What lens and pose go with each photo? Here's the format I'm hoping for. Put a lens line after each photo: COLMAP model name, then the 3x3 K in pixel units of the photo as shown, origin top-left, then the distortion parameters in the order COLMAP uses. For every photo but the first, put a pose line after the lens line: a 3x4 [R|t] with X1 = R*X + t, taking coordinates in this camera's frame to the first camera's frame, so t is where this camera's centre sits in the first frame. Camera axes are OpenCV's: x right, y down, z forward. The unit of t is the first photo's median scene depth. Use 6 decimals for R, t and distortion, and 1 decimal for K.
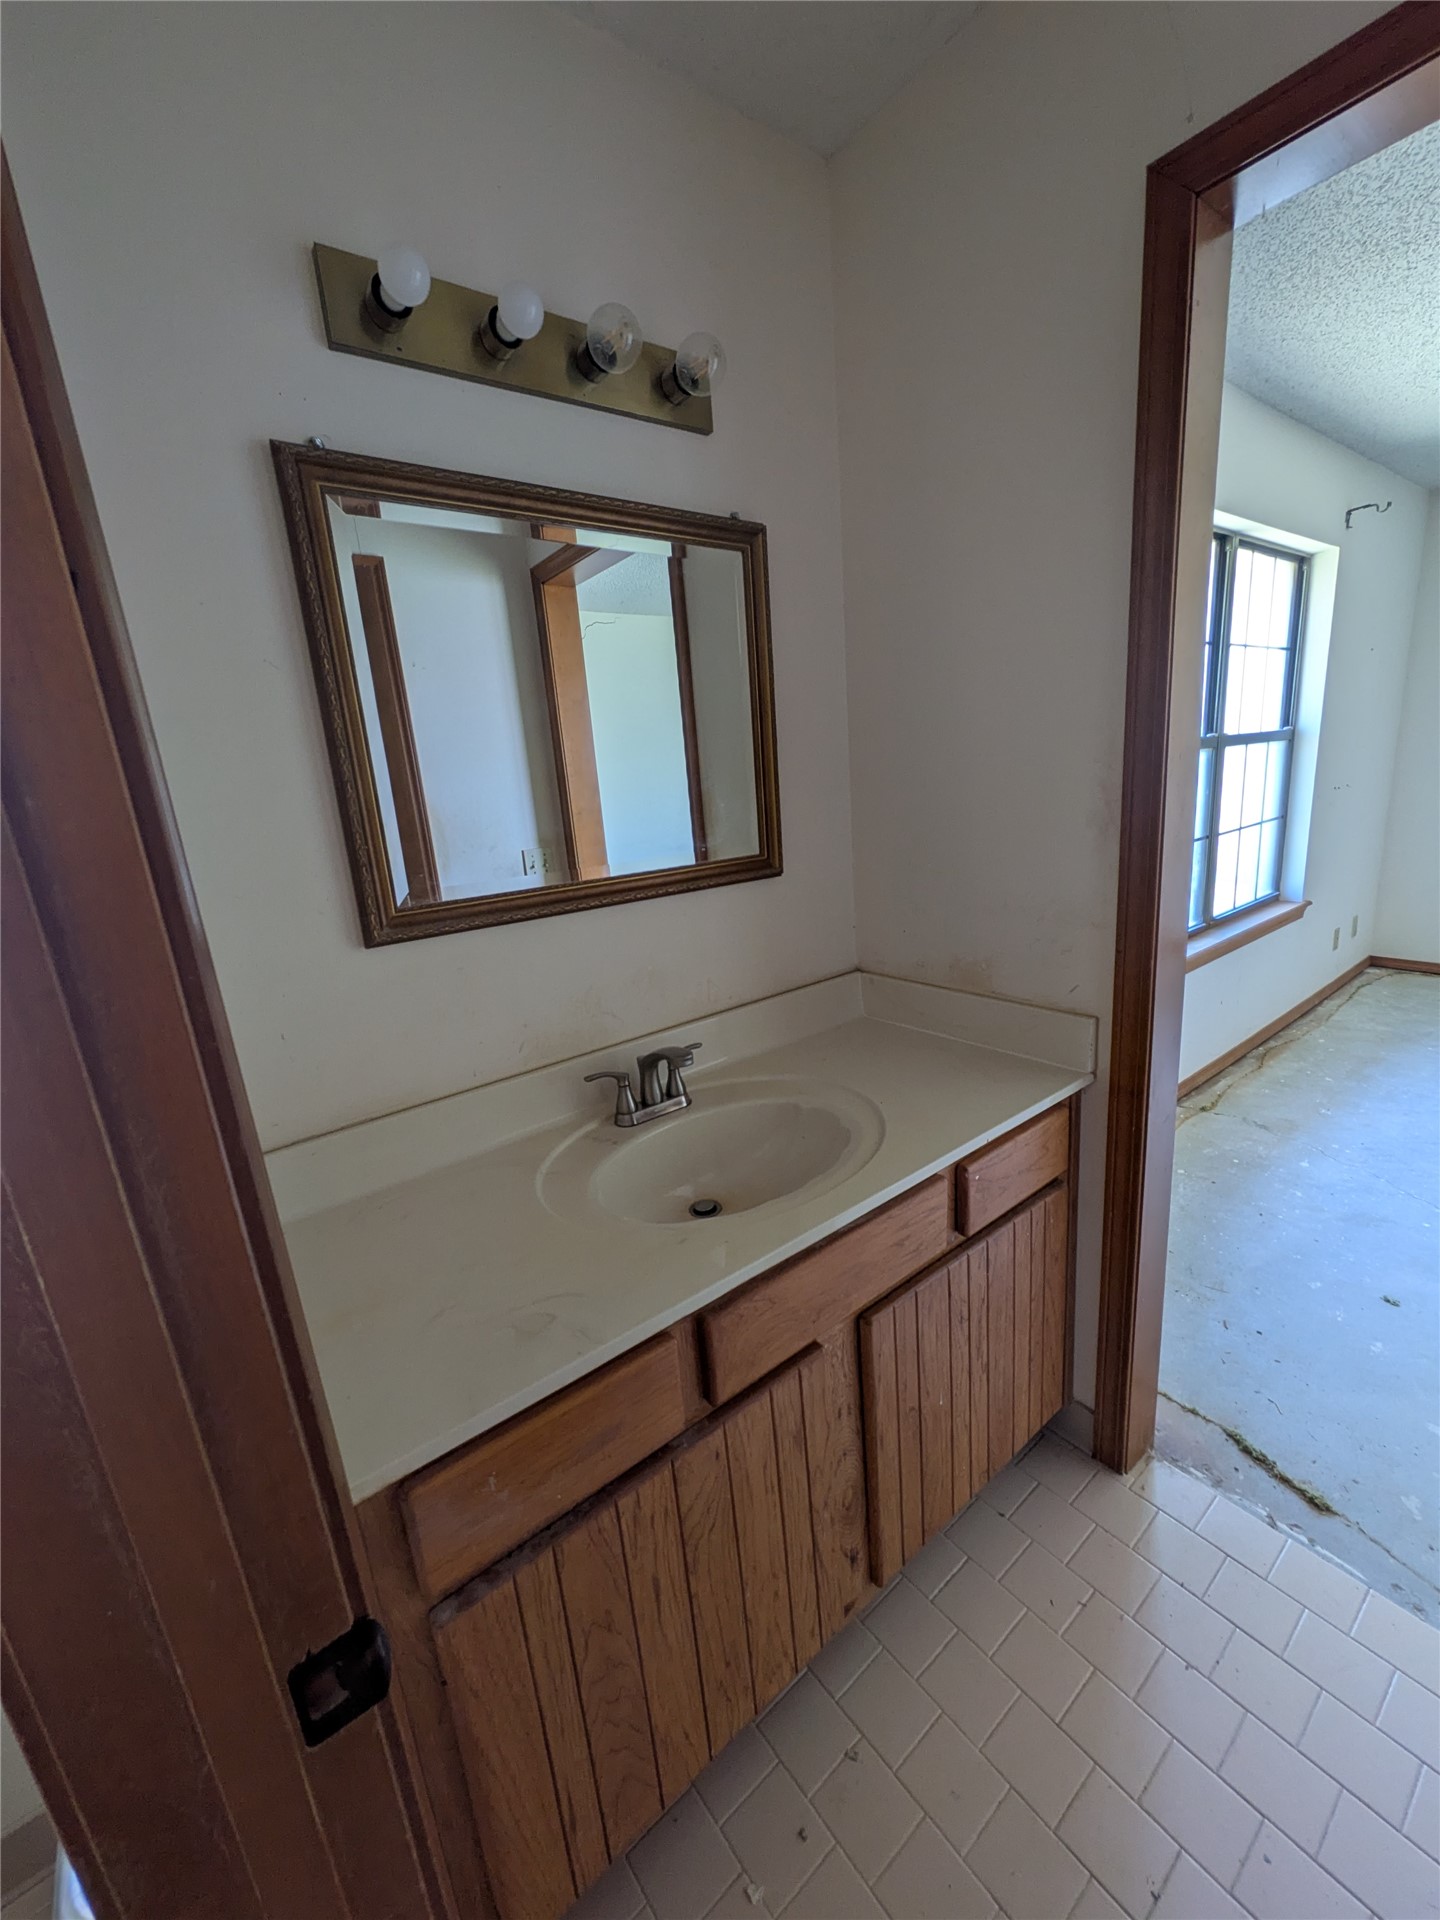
lens RADIAL K [[757.2, 0, 719.9], [0, 757.2, 964.4], [0, 0, 1]] dist [-0.001377, -0.000090]
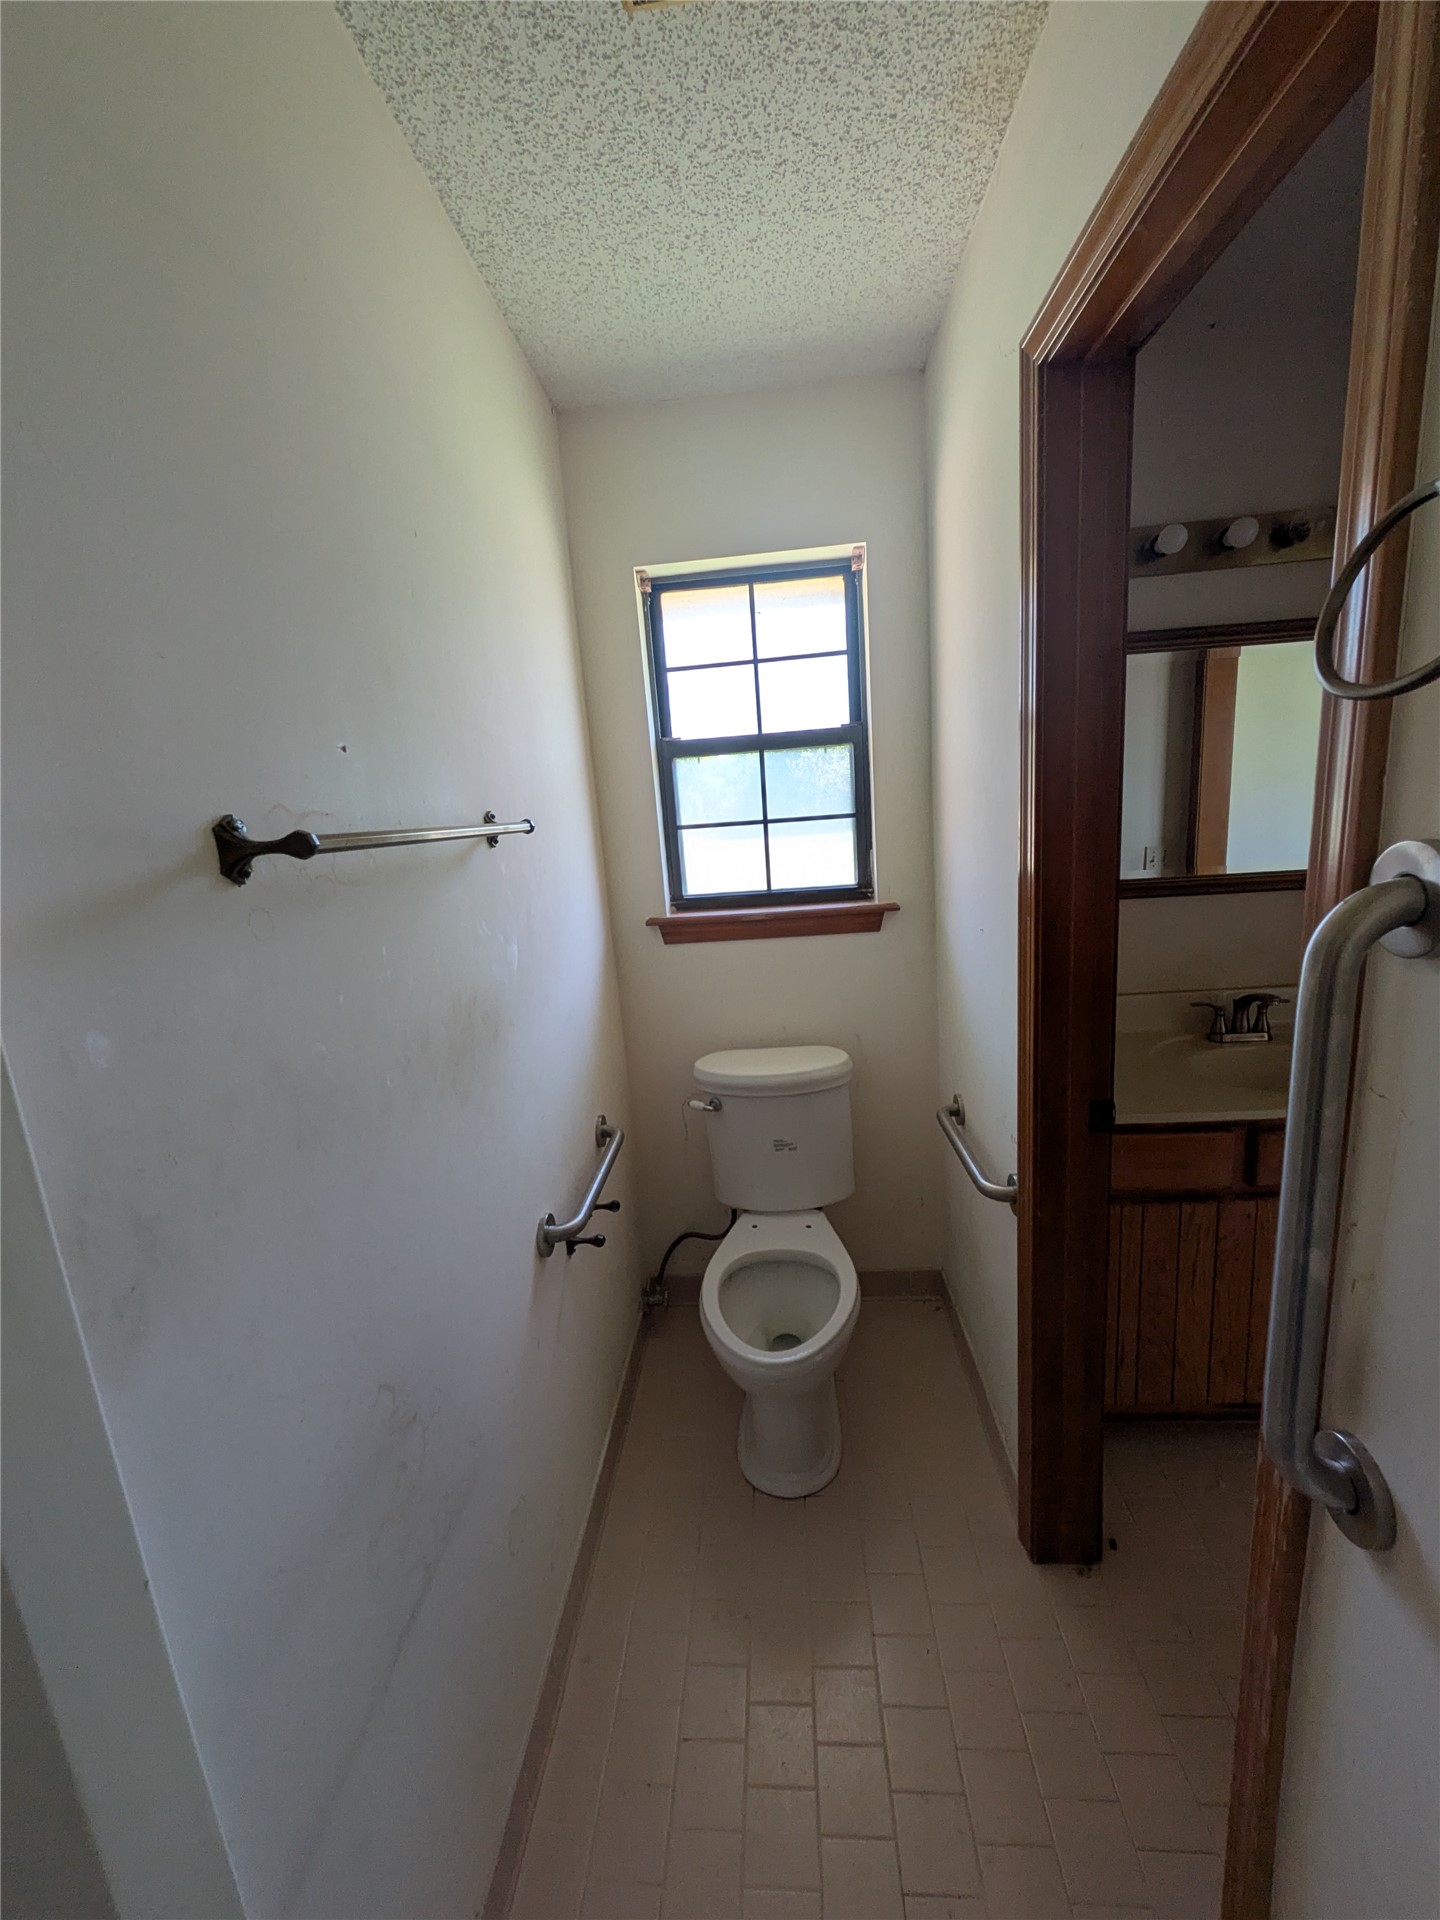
lens RADIAL K [[757.2, 0, 713.6], [0, 757.2, 961.7], [0, 0, 1]] dist [-0.001377, -0.000090]
pose [[0.748532, 0.160765, -0.643315, 0.069514], [-0.148473, 0.986167, 0.073689, 0.094713], [0.646262, 0.040356, 0.762047, -0.788749]]
